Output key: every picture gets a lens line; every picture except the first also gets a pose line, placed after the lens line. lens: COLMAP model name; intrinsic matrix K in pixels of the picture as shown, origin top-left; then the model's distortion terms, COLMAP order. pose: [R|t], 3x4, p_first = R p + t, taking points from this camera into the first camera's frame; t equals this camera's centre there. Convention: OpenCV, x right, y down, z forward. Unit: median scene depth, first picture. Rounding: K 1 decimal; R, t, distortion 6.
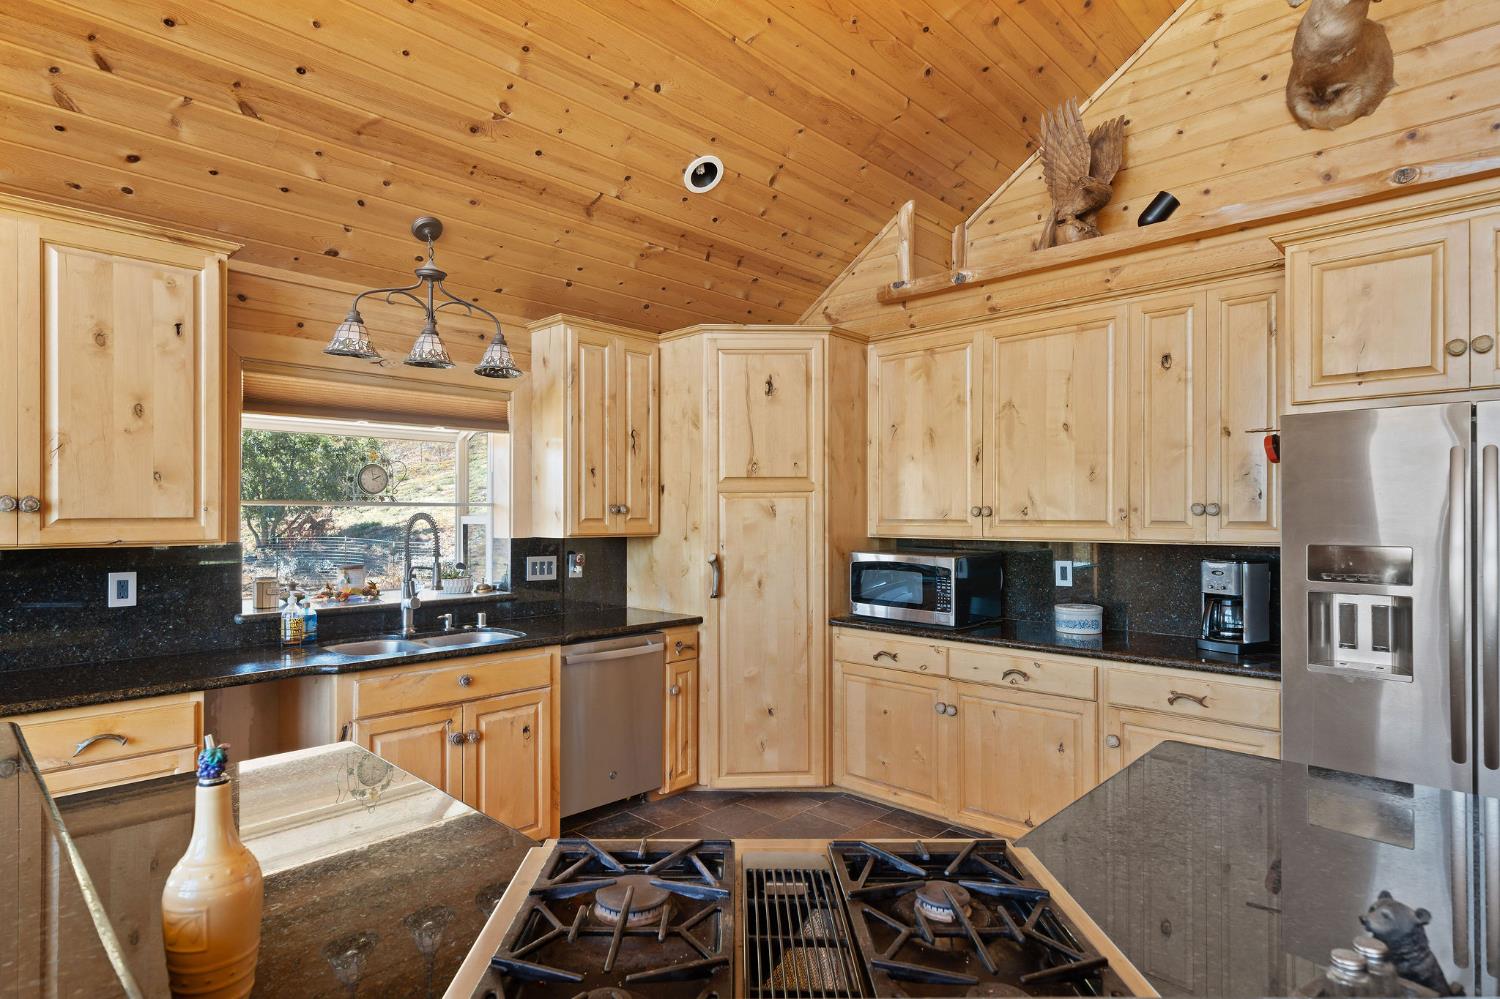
lens RADIAL K [[786.2, 0, 745.8], [0, 786.2, 509.0], [0, 0, 1]] dist [0.005835, 0.000621]
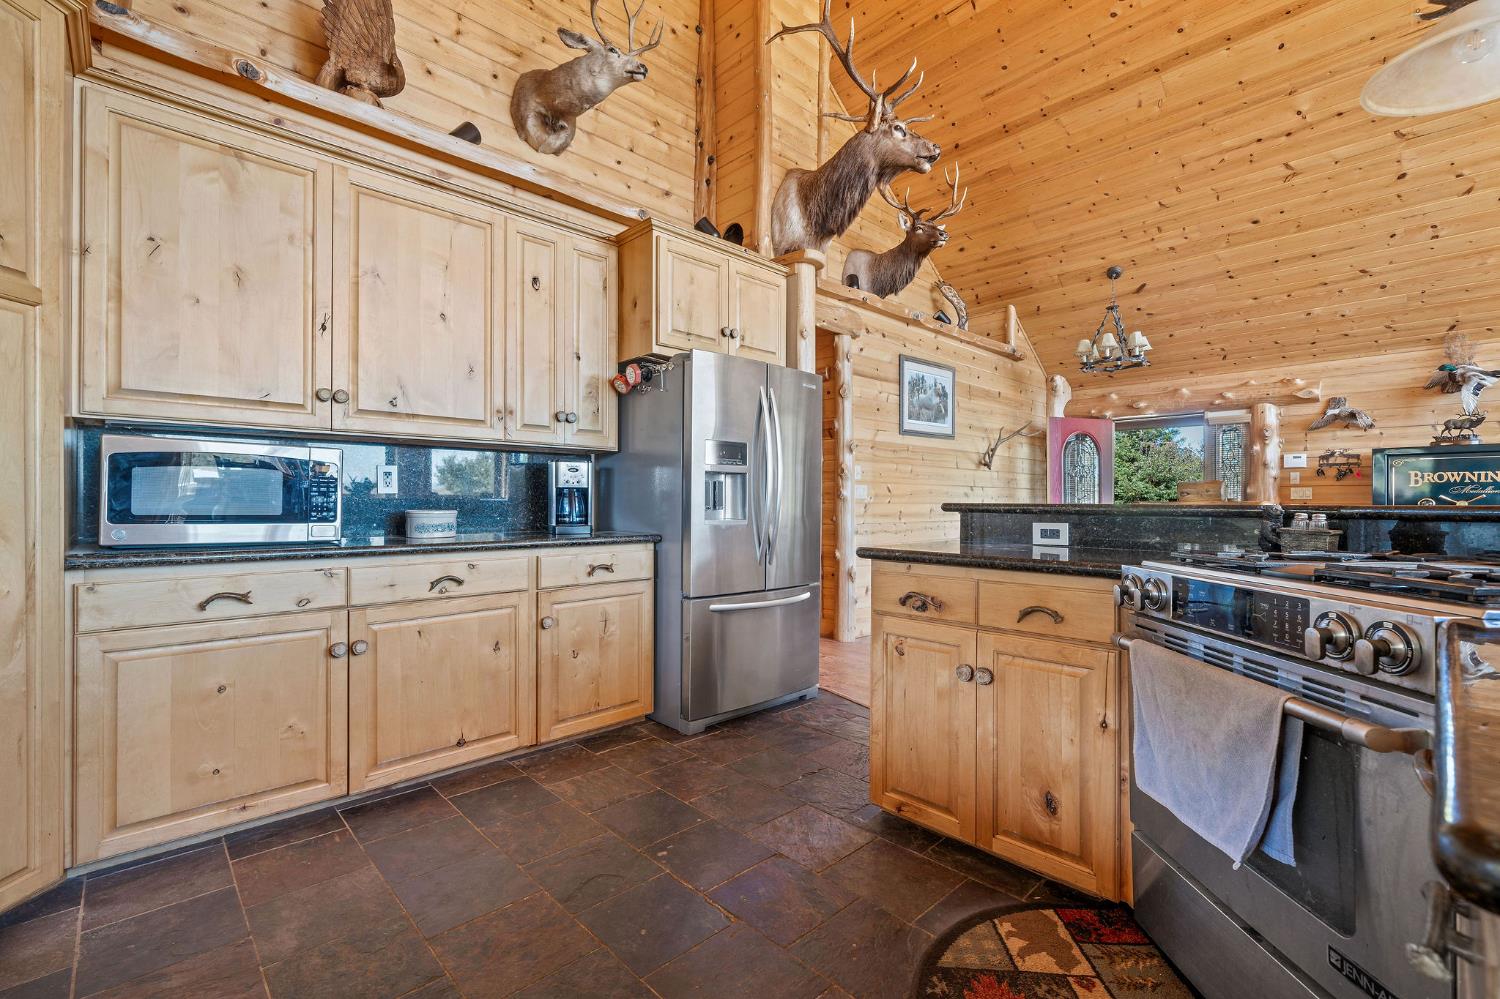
lens RADIAL K [[656.0, 0, 744.2], [0, 656.0, 500.4], [0, 0, 1]] dist [0.001900, 0.000736]
pose [[0.053591, 0.003733, 0.998556, -0.344474], [-0.008326, 0.999960, -0.003292, 0.110628], [-0.998528, -0.008137, 0.053620, 0.584303]]
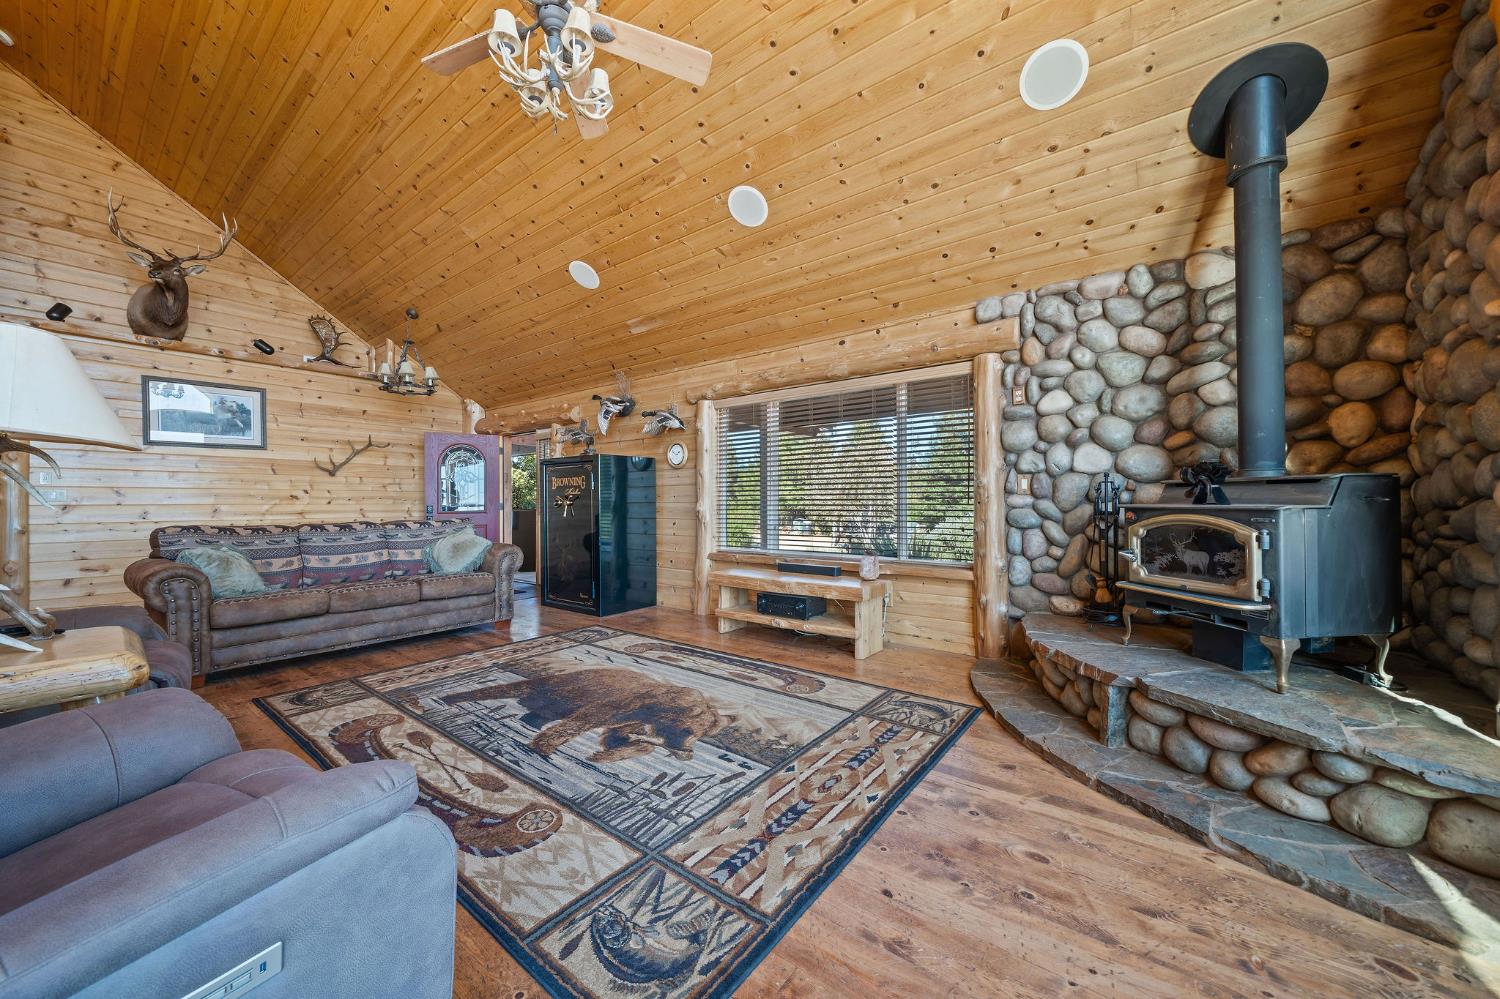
lens RADIAL K [[540.3, 0, 743.0], [0, 540.3, 495.8], [0, 0, 1]] dist [-0.000669, 0.000001]
pose [[-0.106333, 0.012043, 0.994258, -0.413875], [-0.001689, 0.999923, -0.012292, 0.101235], [-0.994329, -0.002986, -0.106305, -1.199353]]
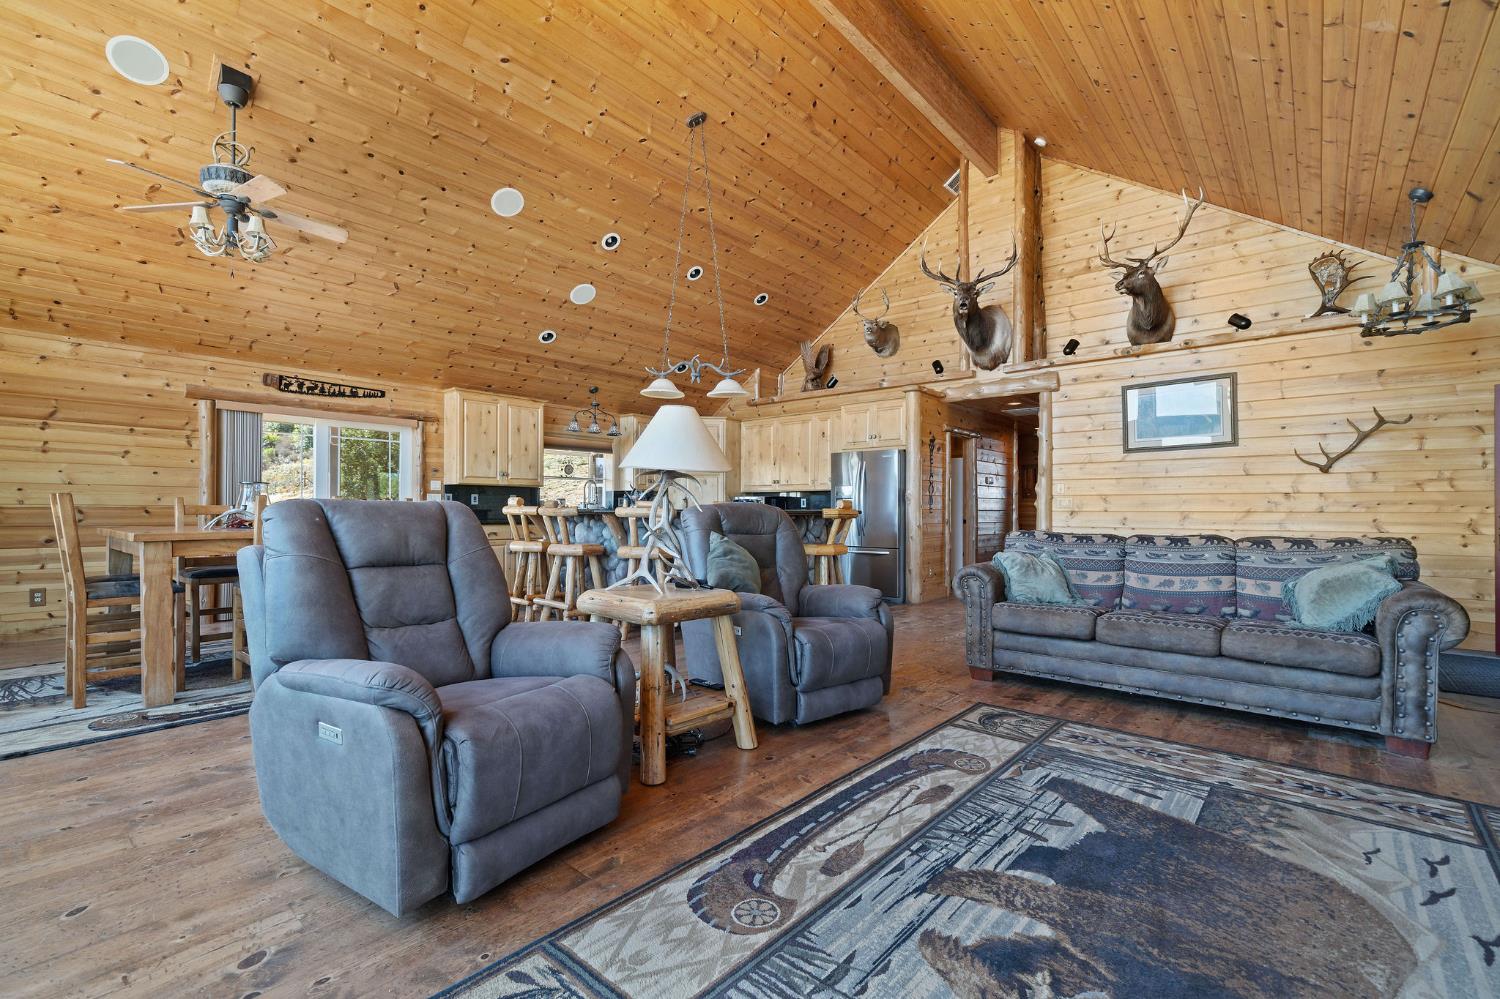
lens RADIAL K [[656.0, 0, 744.3], [0, 656.0, 505.6], [0, 0, 1]] dist [0.001900, 0.000736]
pose [[0.999031, 0.003463, 0.043882, 0.078282], [-0.003444, 0.999994, -0.000515, 0.099610], [-0.043884, 0.000364, 0.999037, -1.542168]]
